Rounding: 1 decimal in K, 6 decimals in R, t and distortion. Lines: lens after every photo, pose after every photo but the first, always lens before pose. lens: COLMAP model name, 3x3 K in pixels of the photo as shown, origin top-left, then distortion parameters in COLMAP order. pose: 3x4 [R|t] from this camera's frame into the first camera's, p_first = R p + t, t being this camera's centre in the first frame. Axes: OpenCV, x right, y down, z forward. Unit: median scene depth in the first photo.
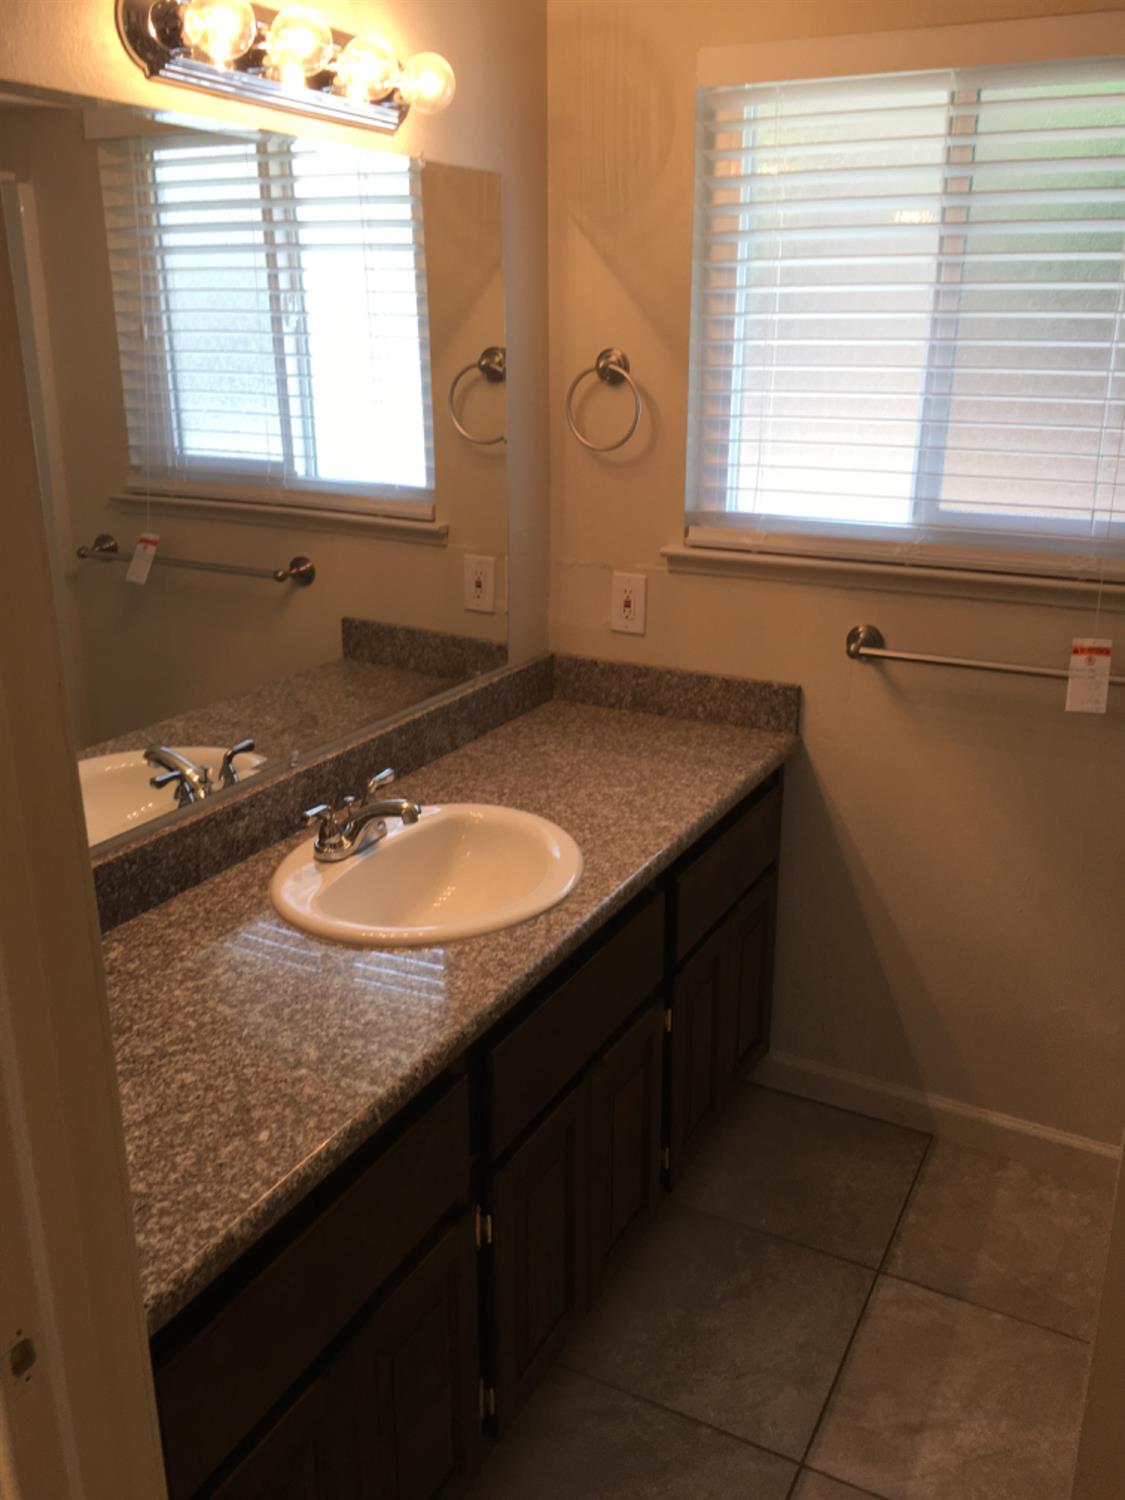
lens RADIAL K [[1273.7, 0, 564.2], [0, 1273.7, 750.7], [0, 0, 1]] dist [0.063428, -0.010367]
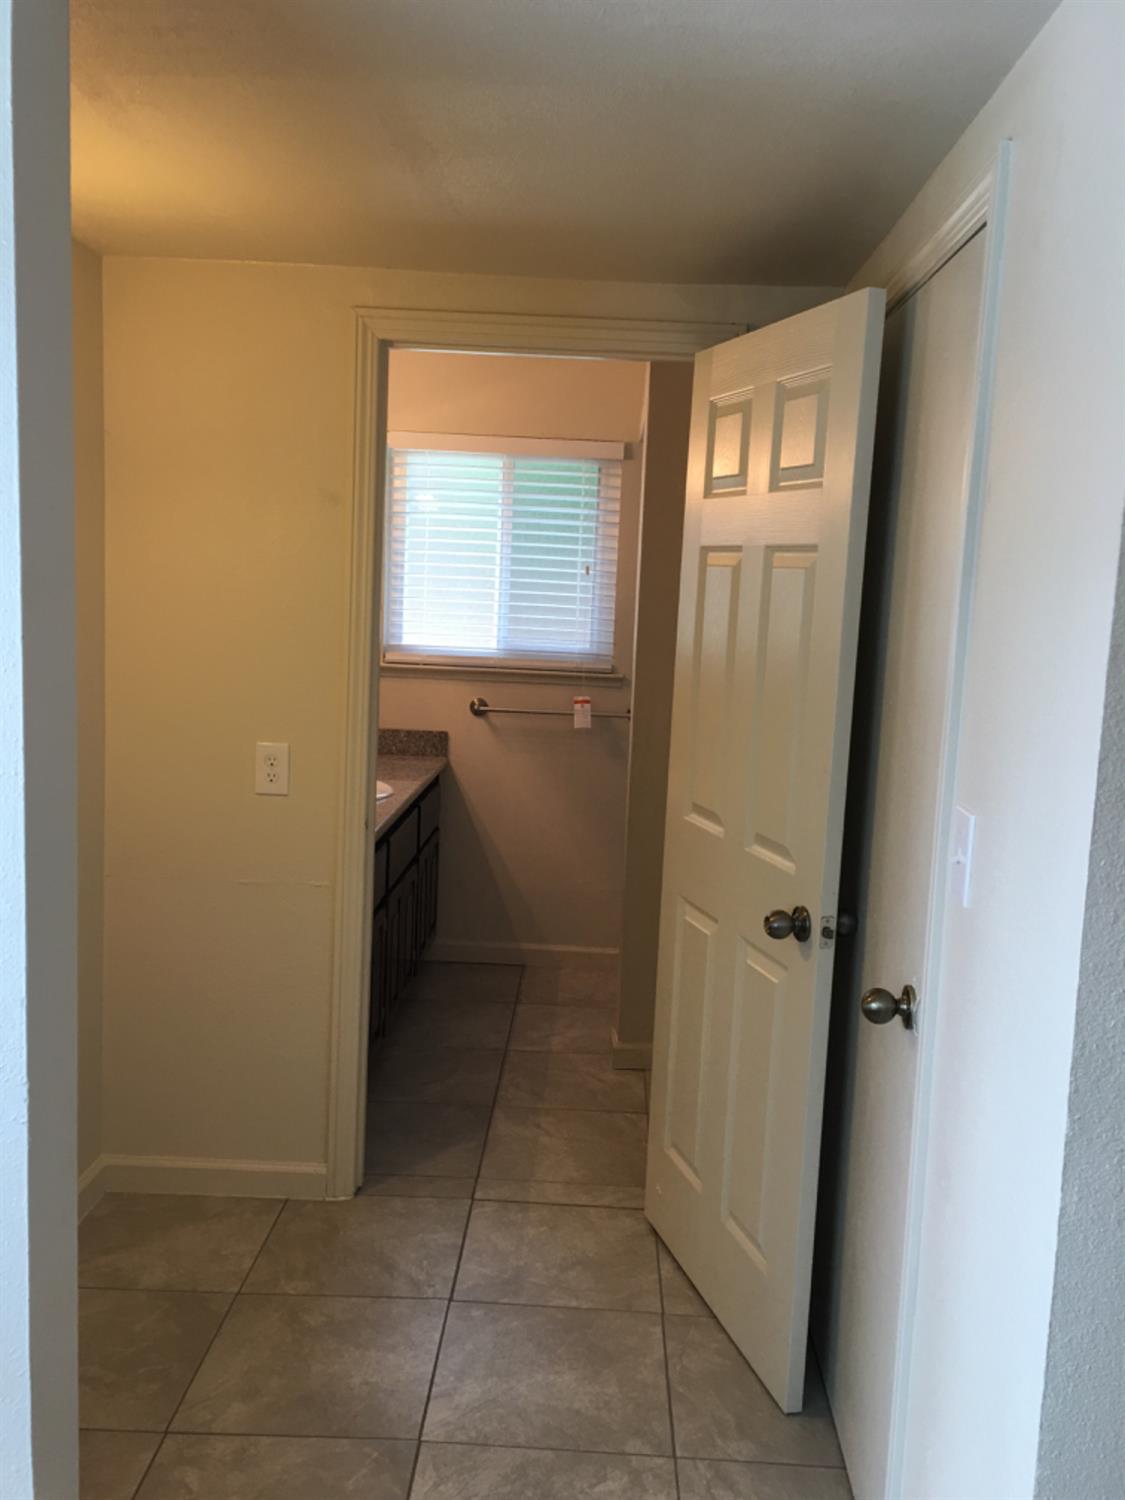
lens RADIAL K [[1273.7, 0, 564.0], [0, 1273.7, 749.5], [0, 0, 1]] dist [0.063428, -0.010367]
pose [[0.901245, -0.017019, 0.432975, -0.514529], [0.096506, 0.982014, -0.162278, 0.319588], [-0.422426, 0.188038, 0.886678, -0.830279]]
